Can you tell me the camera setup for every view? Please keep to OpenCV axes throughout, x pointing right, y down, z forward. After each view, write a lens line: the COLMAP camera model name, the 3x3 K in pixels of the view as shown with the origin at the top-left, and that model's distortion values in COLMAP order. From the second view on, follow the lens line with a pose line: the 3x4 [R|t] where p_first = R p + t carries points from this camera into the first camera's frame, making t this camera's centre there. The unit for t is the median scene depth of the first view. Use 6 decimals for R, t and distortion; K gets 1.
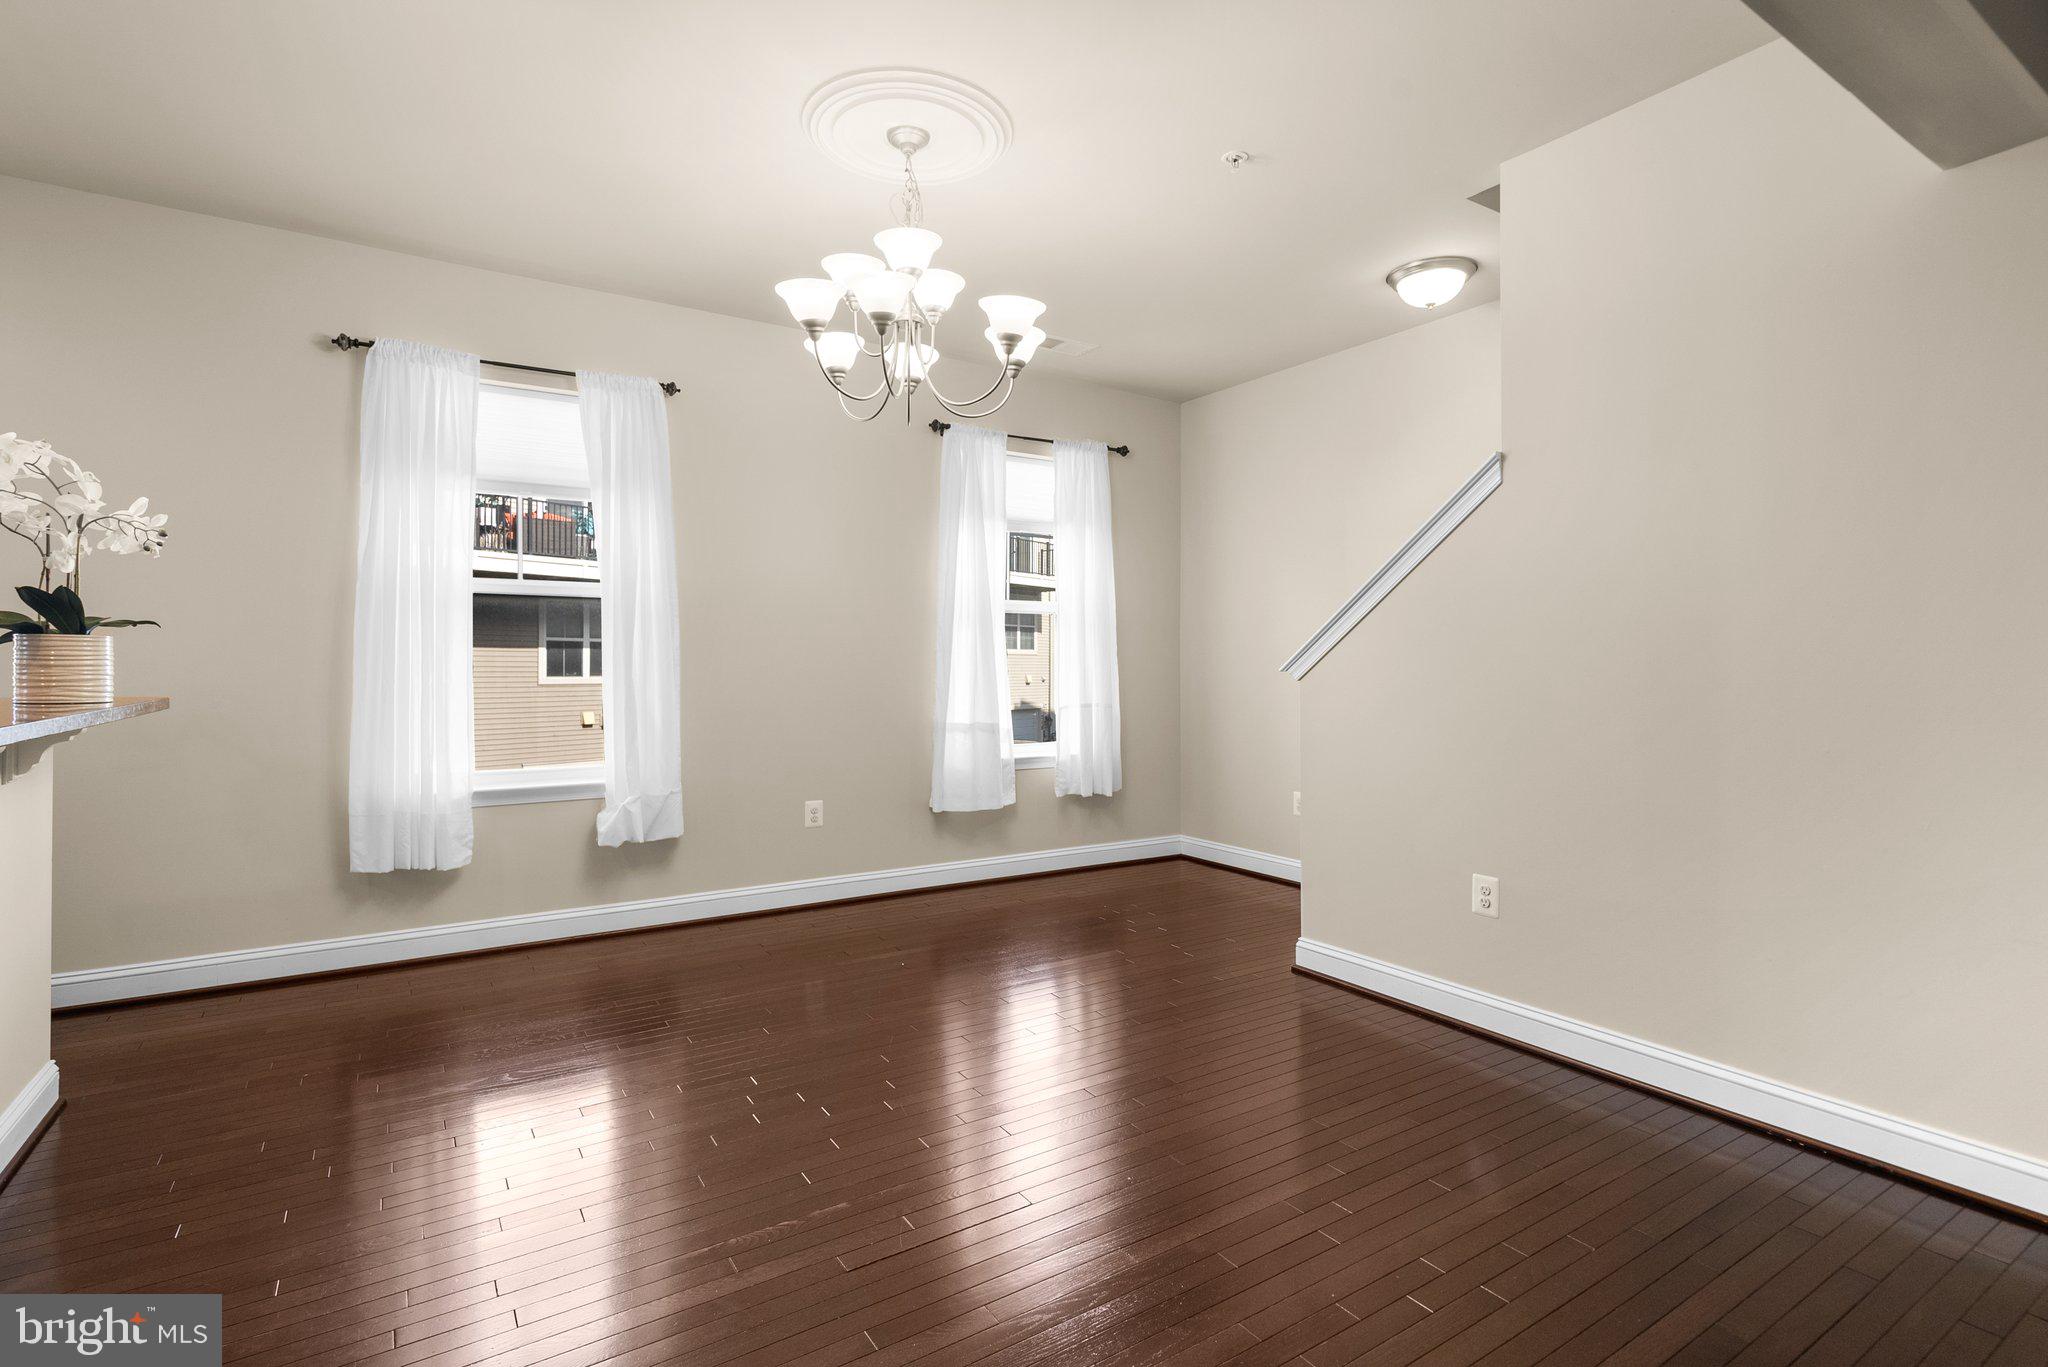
lens RADIAL K [[968.3, 0, 1021.4], [0, 968.3, 674.9], [0, 0, 1]] dist [-0.004544, 0.004740]
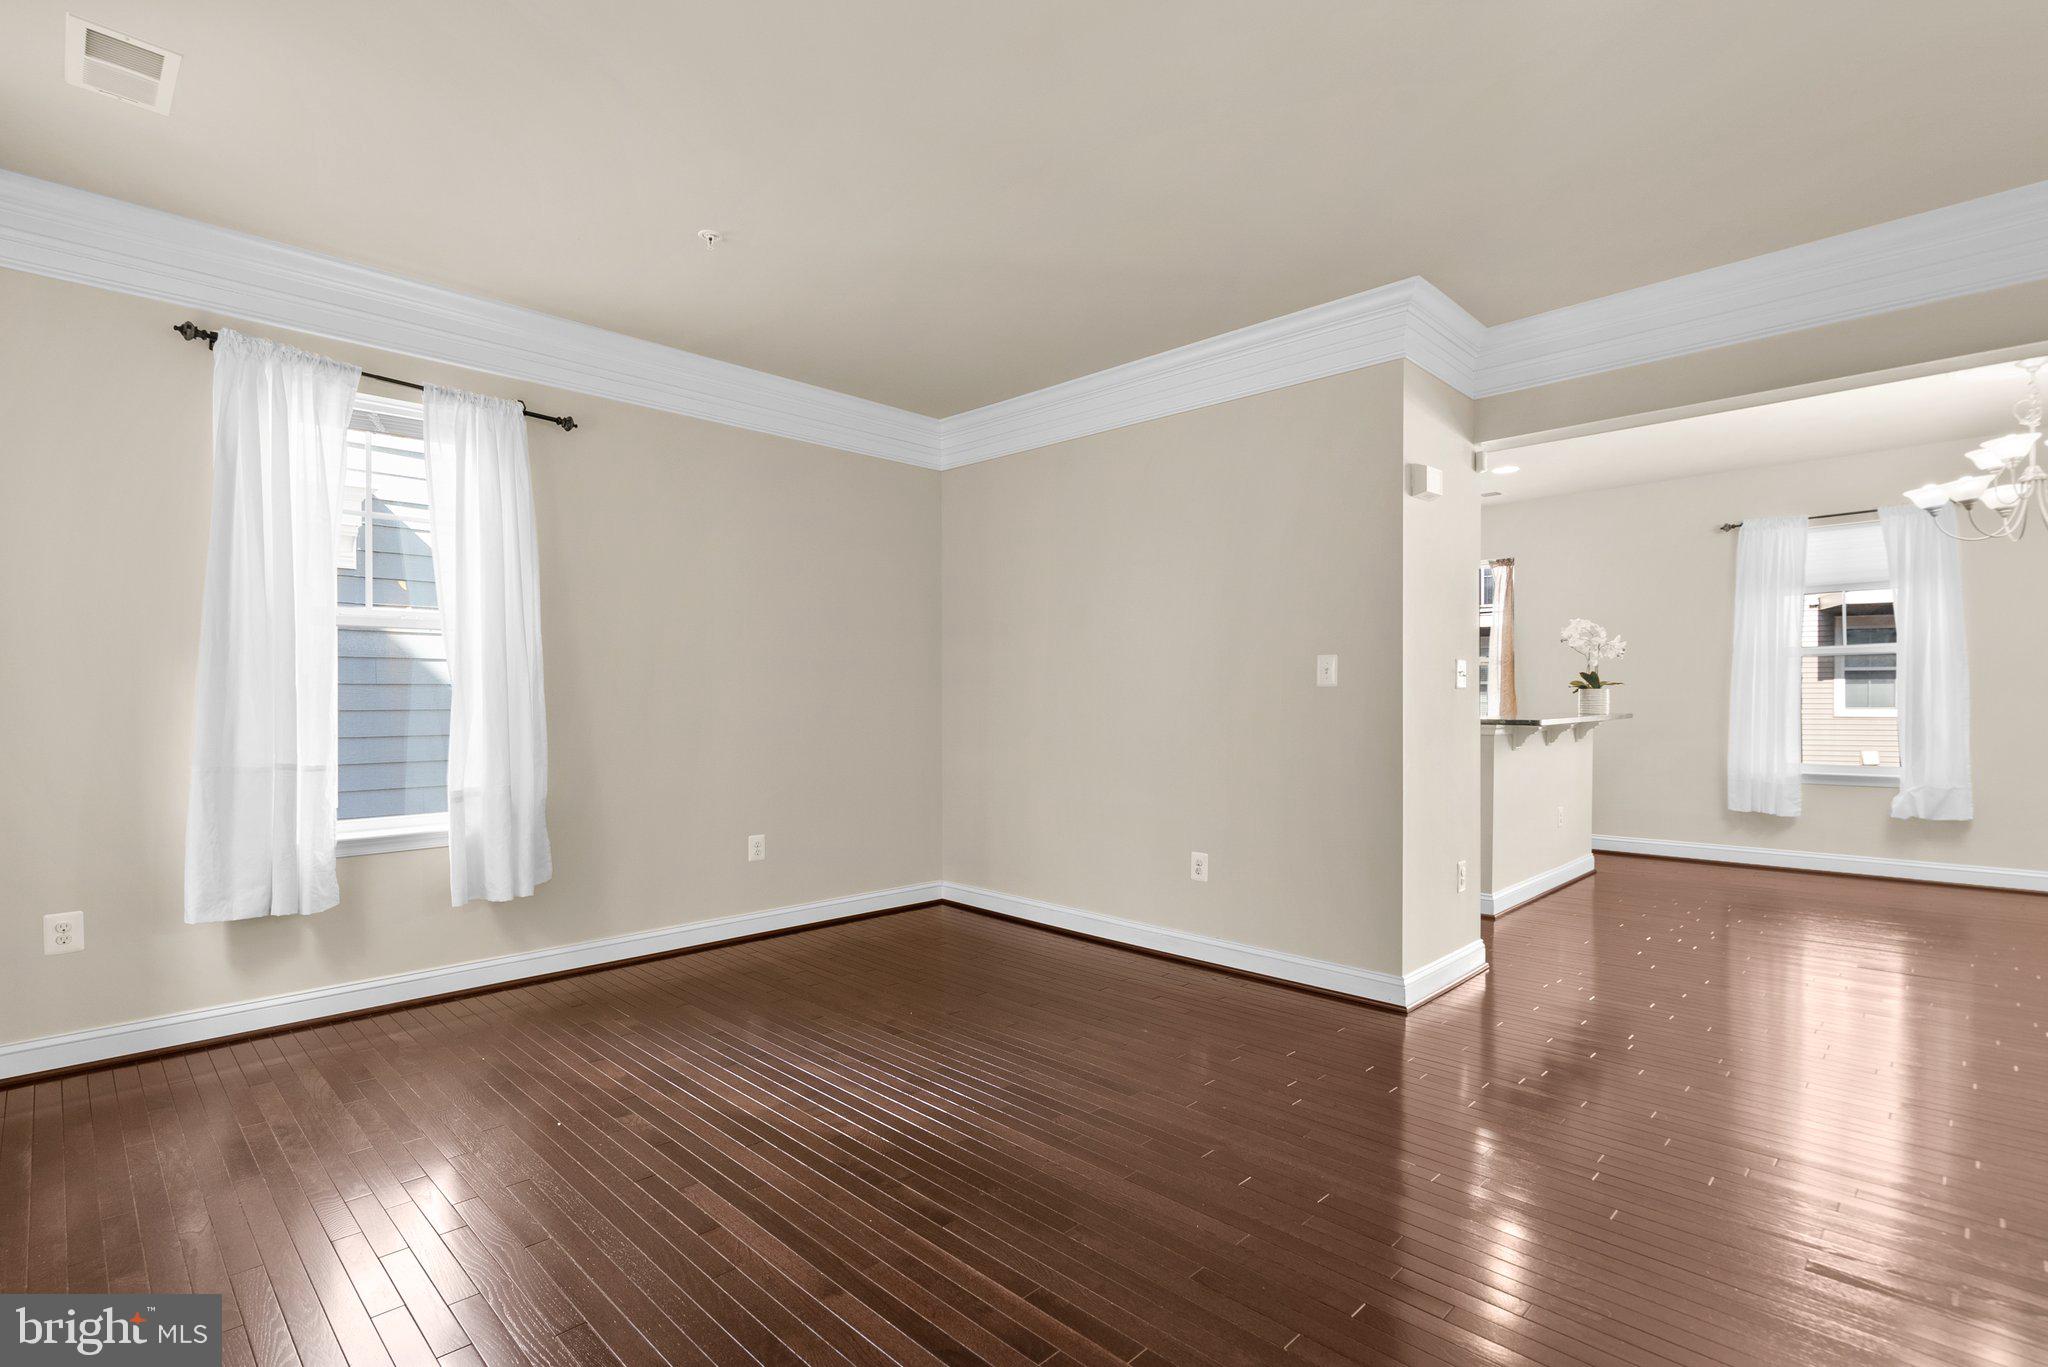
lens RADIAL K [[968.3, 0, 1025.3], [0, 968.3, 701.7], [0, 0, 1]] dist [-0.004544, 0.004740]
pose [[0.208163, -0.000255, -0.978094, 0.852831], [-0.005304, 0.999985, -0.001389, 0.005245], [0.978080, 0.005478, 0.208158, -0.720753]]
